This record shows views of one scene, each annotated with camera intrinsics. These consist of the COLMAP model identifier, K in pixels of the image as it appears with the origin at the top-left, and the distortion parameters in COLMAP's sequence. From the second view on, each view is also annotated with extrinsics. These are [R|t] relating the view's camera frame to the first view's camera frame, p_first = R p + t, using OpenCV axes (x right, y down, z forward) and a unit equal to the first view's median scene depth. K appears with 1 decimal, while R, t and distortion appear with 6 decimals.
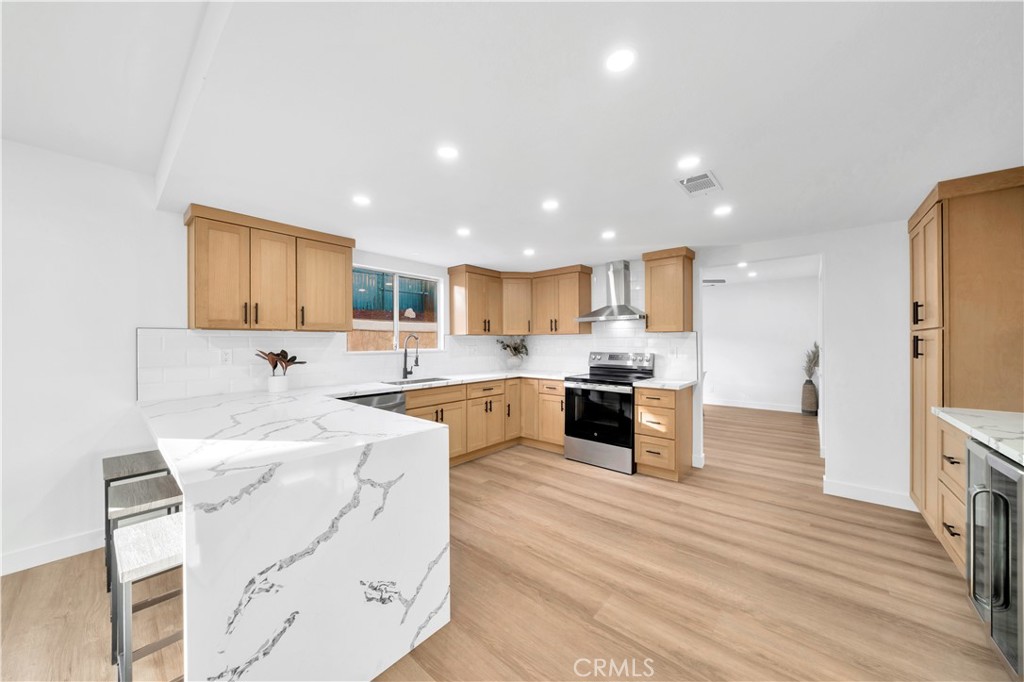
lens RADIAL K [[347.3, 0, 507.2], [0, 347.3, 345.5], [0, 0, 1]] dist [-0.007238, 0.000483]
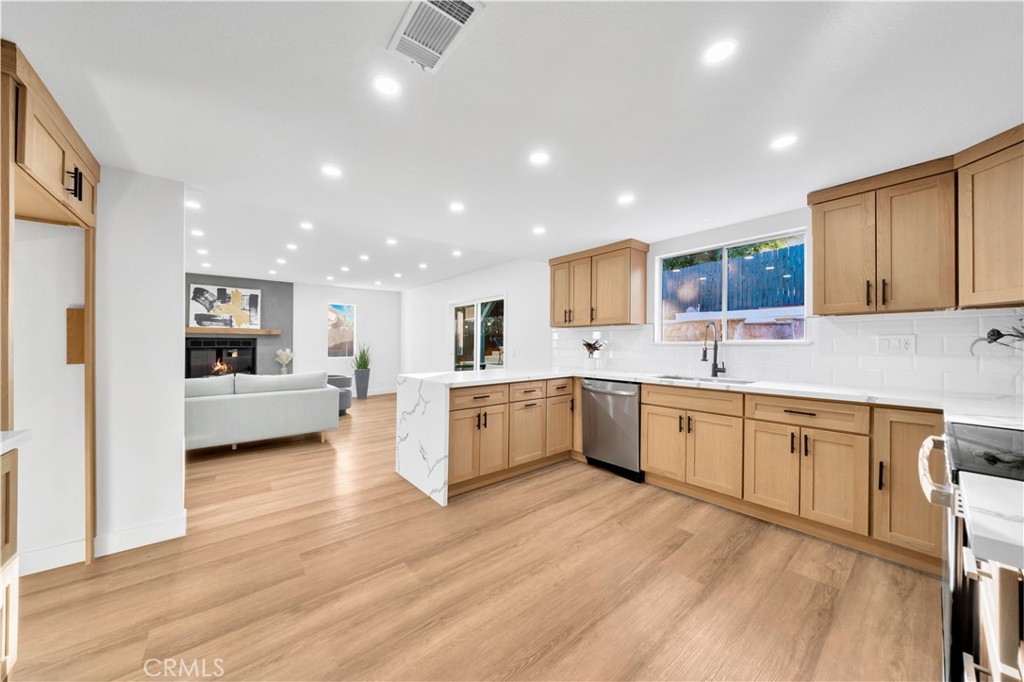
lens RADIAL K [[347.3, 0, 510.8], [0, 347.3, 343.9], [0, 0, 1]] dist [-0.007238, 0.000483]
pose [[-0.155210, 0.009708, -0.987834, 0.935061], [0.000693, 0.999953, 0.009718, 0.017434], [0.987881, 0.000823, -0.155209, 1.063568]]
